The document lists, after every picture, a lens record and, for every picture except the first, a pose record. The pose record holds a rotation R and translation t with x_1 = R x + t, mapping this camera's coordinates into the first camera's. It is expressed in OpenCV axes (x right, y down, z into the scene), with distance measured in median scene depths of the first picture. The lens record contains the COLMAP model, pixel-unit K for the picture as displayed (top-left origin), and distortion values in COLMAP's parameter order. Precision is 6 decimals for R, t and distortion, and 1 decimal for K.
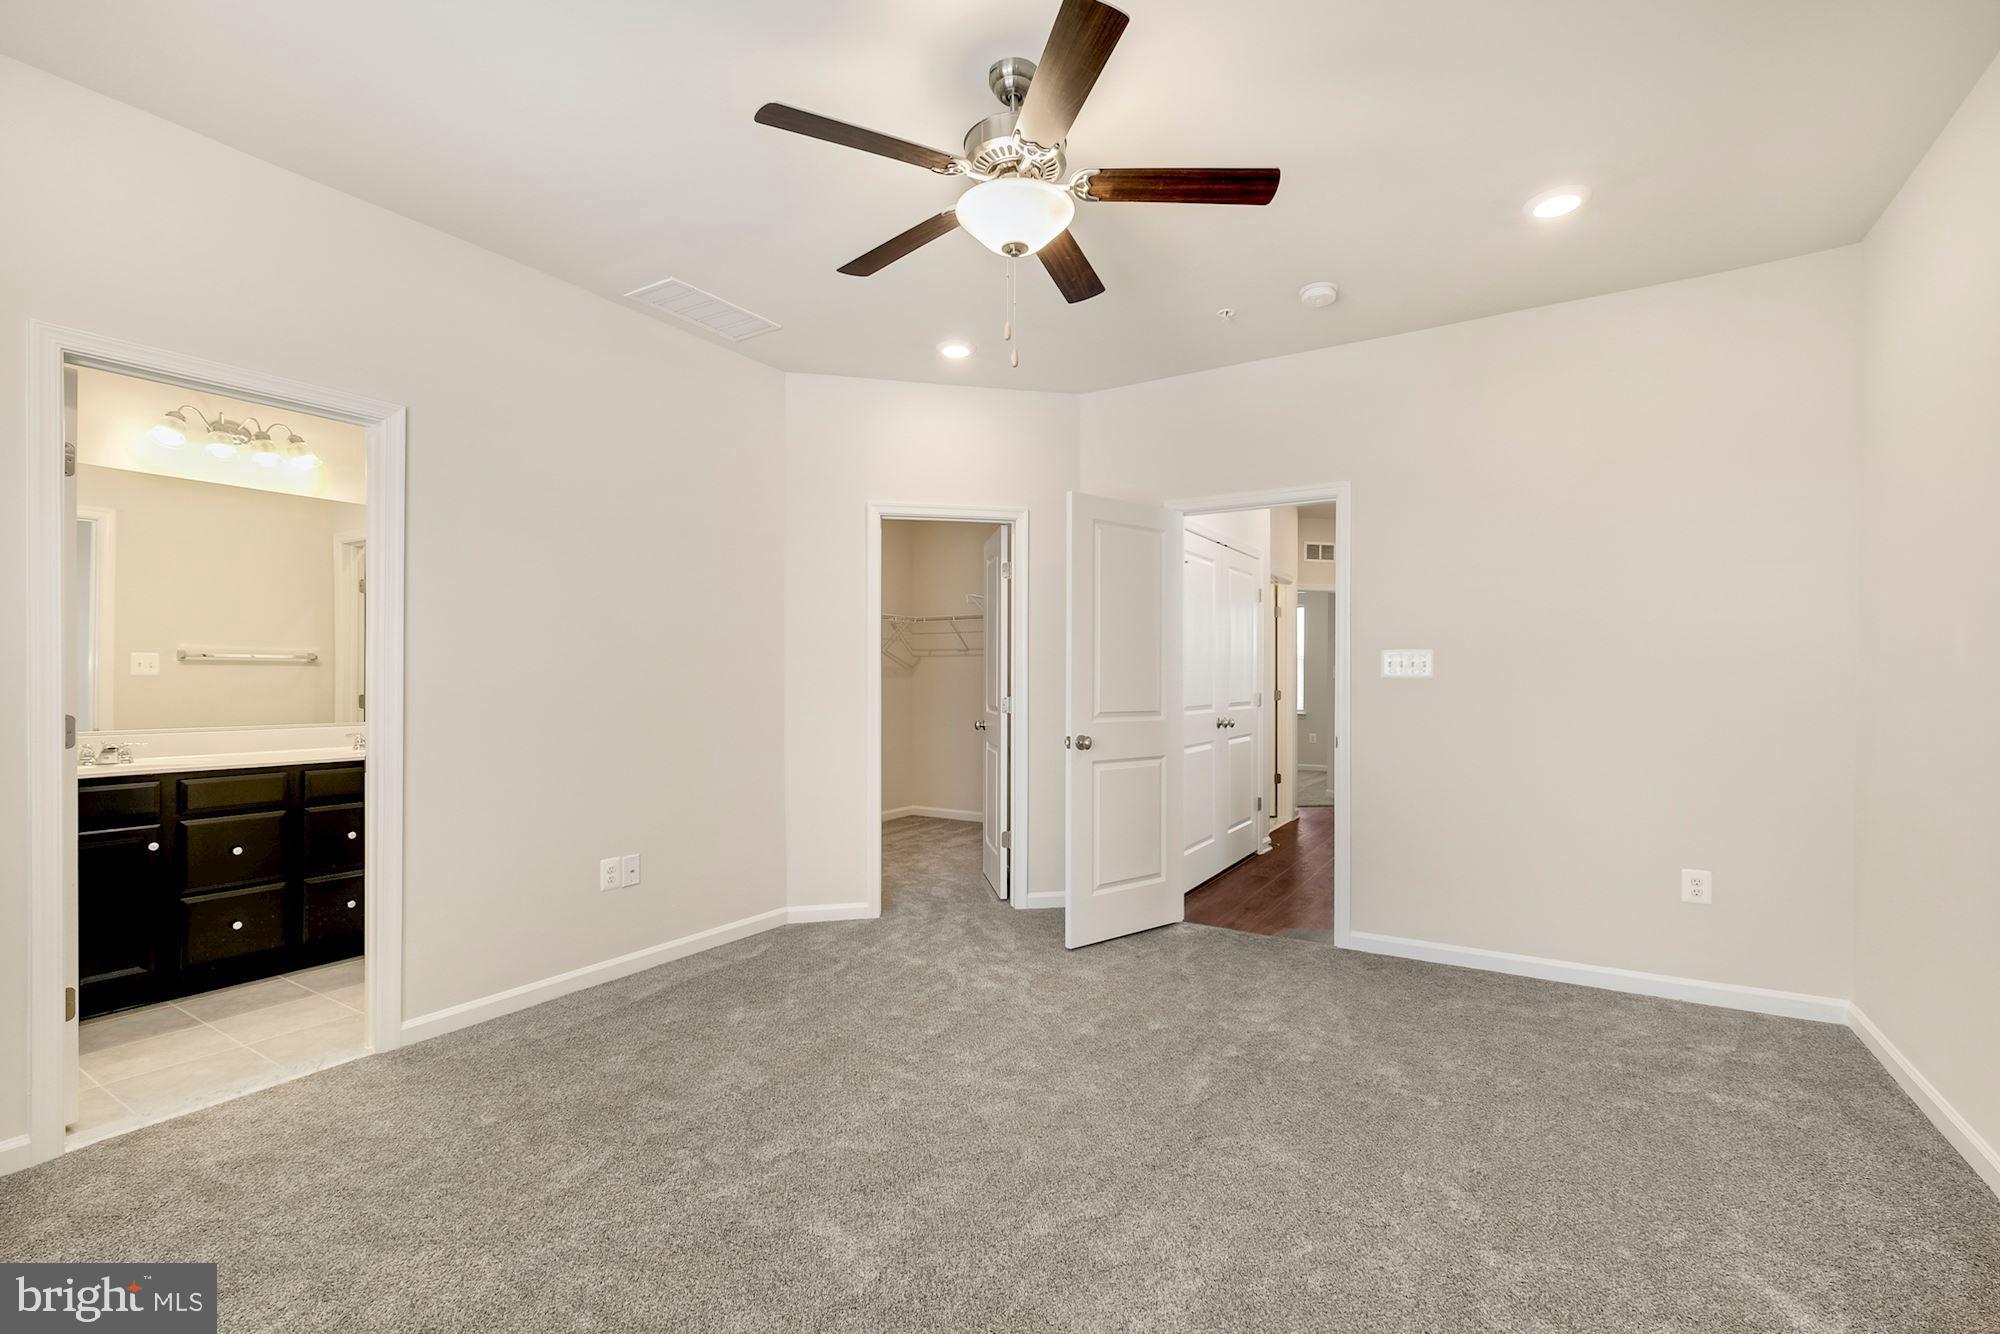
lens RADIAL K [[867.2, 0, 996.8], [0, 867.2, 677.5], [0, 0, 1]] dist [-0.002048, 0.000732]
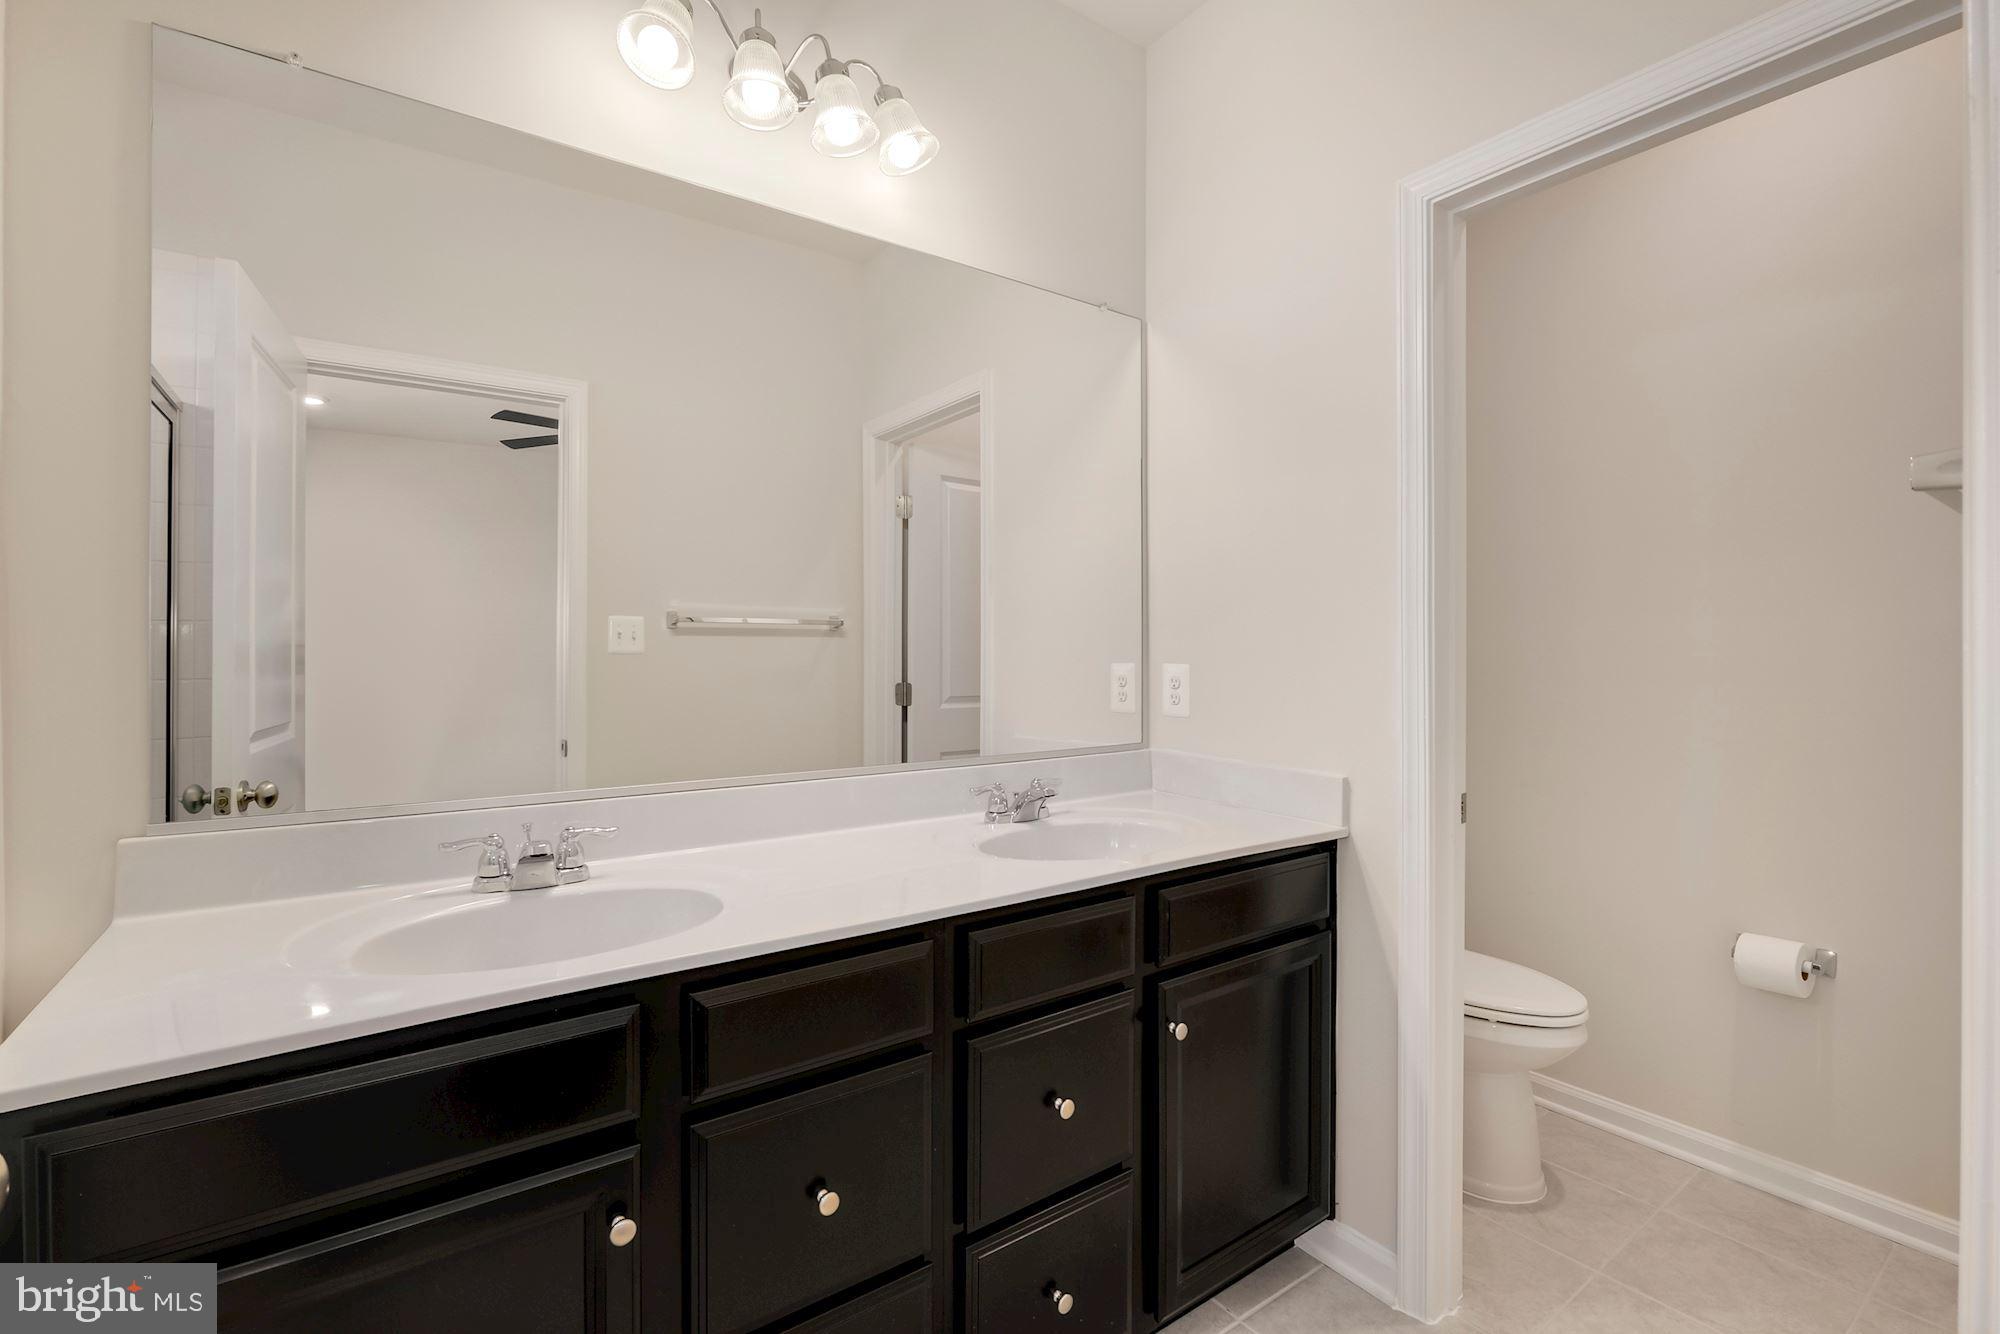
lens RADIAL K [[867.2, 0, 1004.4], [0, 867.2, 653.6], [0, 0, 1]] dist [-0.002048, 0.000732]
pose [[0.929364, -0.000087, -0.369164, -0.518720], [0.001252, 0.999995, 0.002914, -0.003460], [0.369161, -0.003171, 0.929360, 0.539672]]
